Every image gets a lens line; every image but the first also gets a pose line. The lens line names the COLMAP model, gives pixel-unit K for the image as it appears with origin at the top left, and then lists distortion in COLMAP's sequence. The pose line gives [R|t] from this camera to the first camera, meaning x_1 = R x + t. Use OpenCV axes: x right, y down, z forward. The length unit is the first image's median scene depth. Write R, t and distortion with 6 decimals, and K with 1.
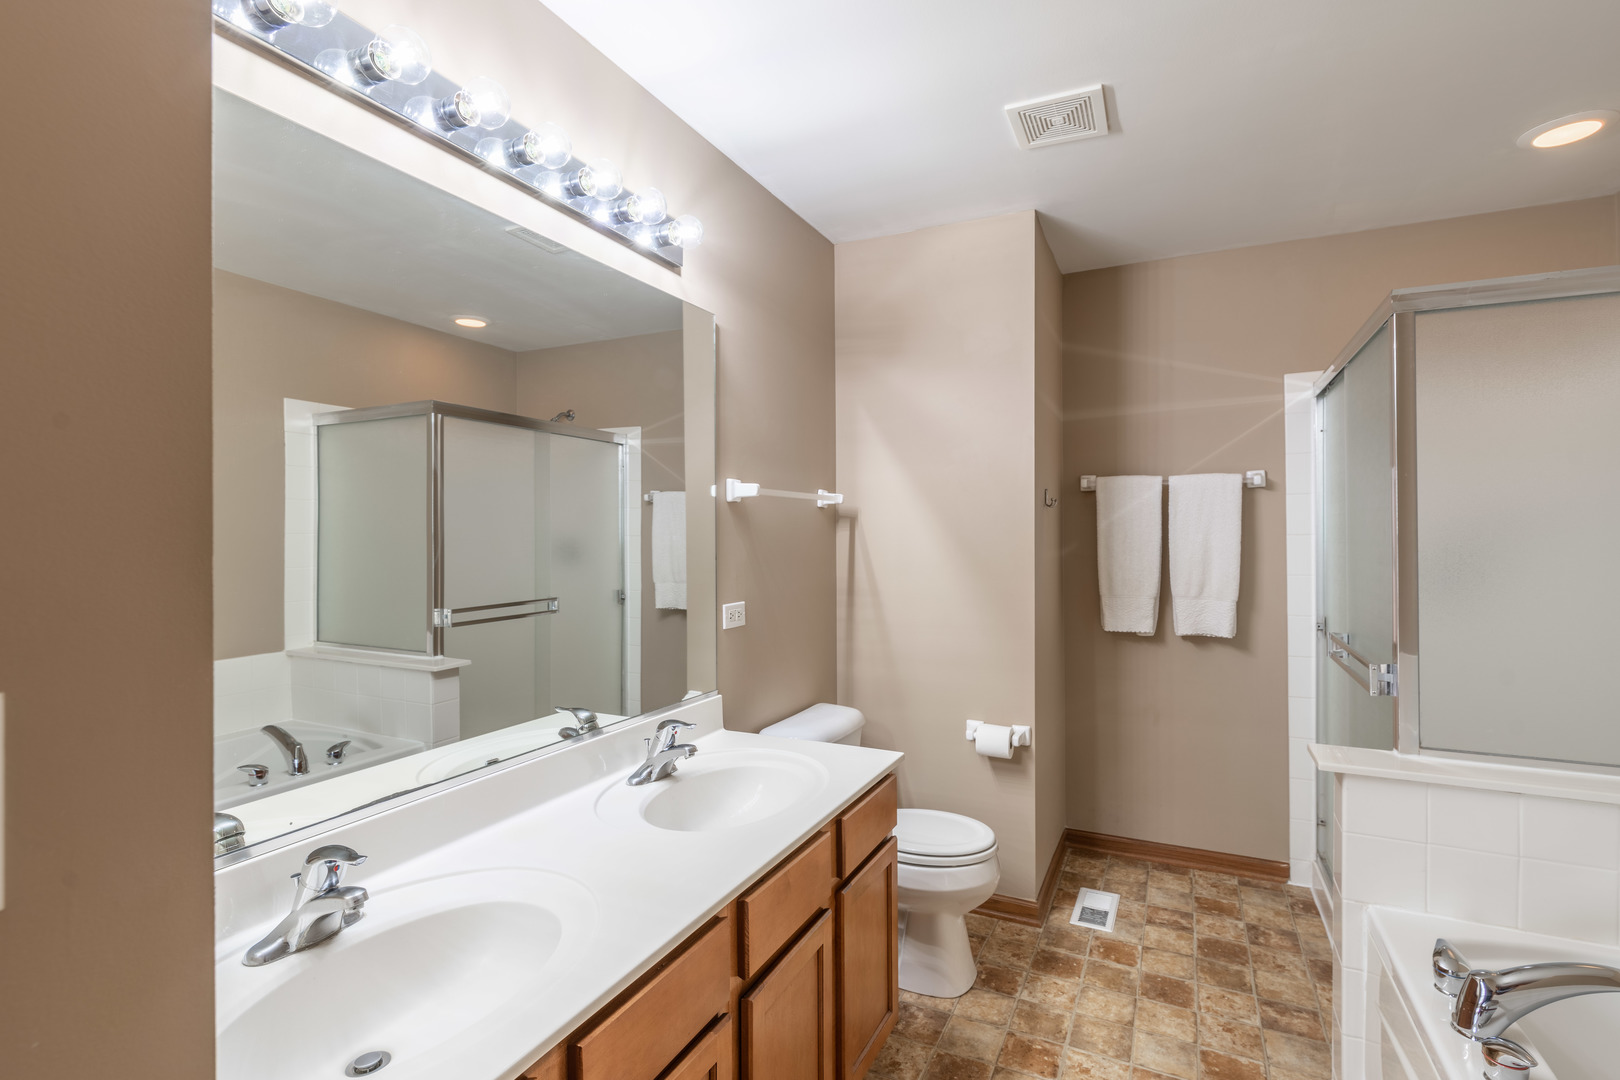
lens RADIAL K [[759.5, 0, 823.0], [0, 759.5, 533.0], [0, 0, 1]] dist [0.001839, -0.000738]
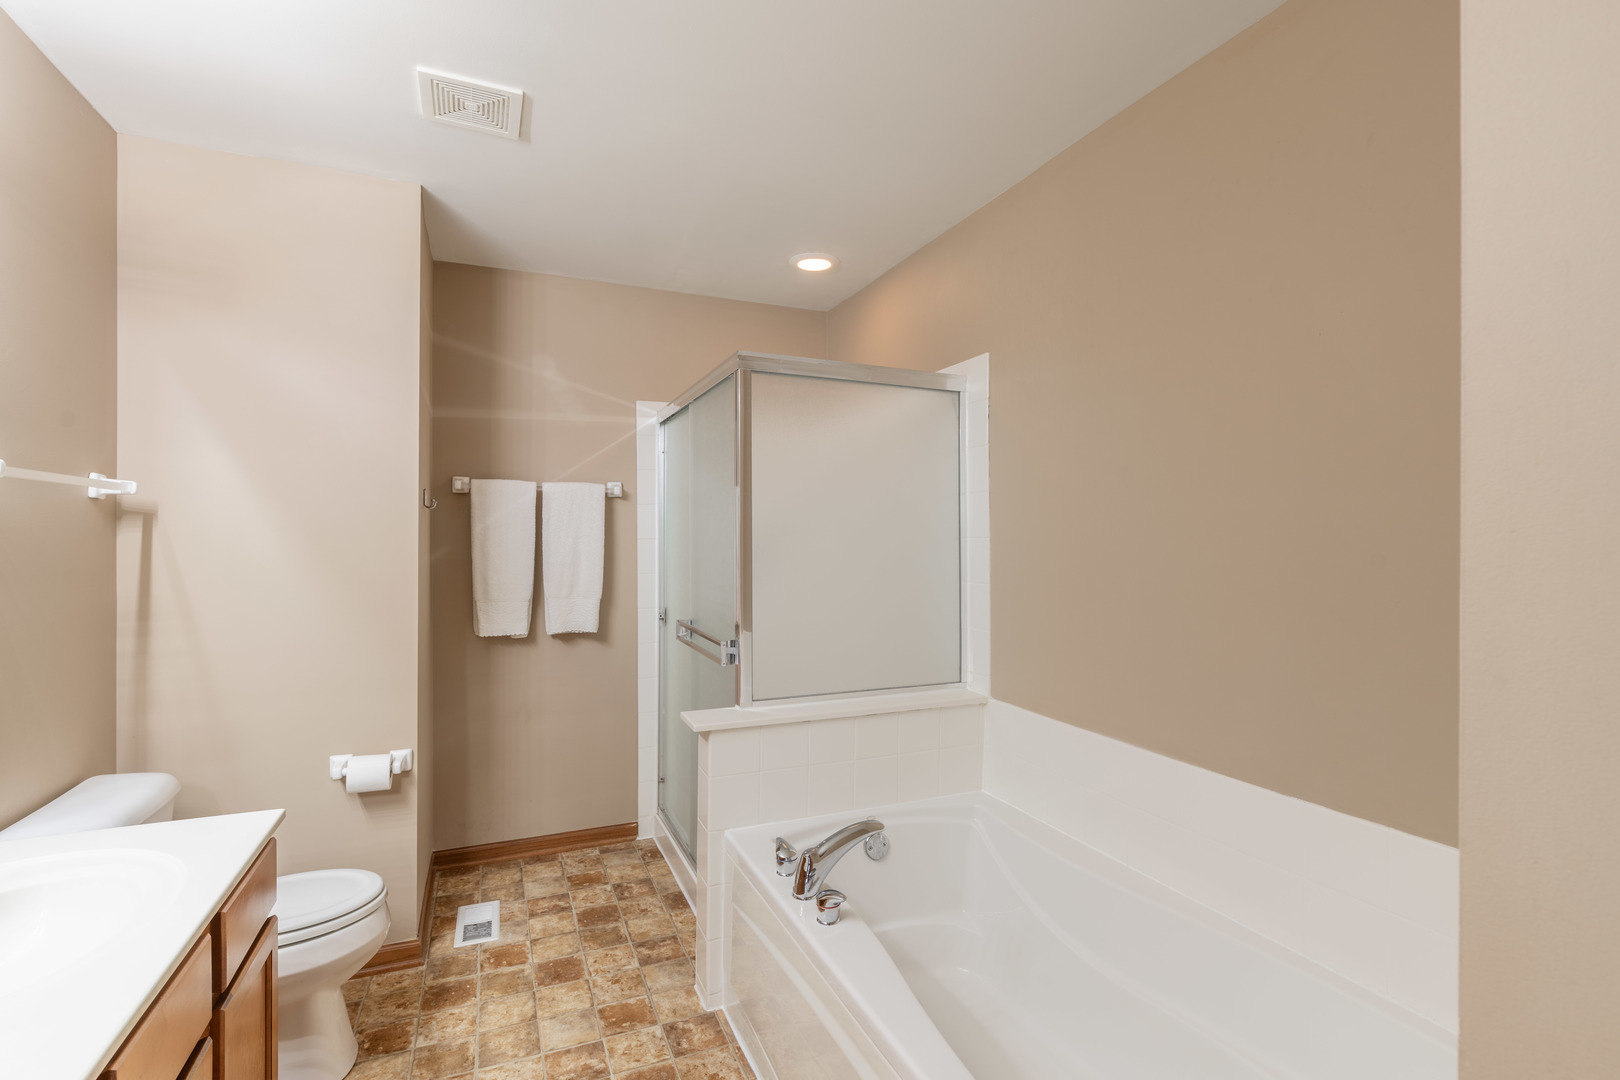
lens RADIAL K [[759.5, 0, 823.0], [0, 759.5, 533.0], [0, 0, 1]] dist [0.001839, -0.000738]
pose [[0.654703, 0.008757, 0.755836, -0.095566], [-0.005315, 0.999962, -0.006982, -0.000130], [-0.755868, 0.000553, 0.654724, 0.029825]]
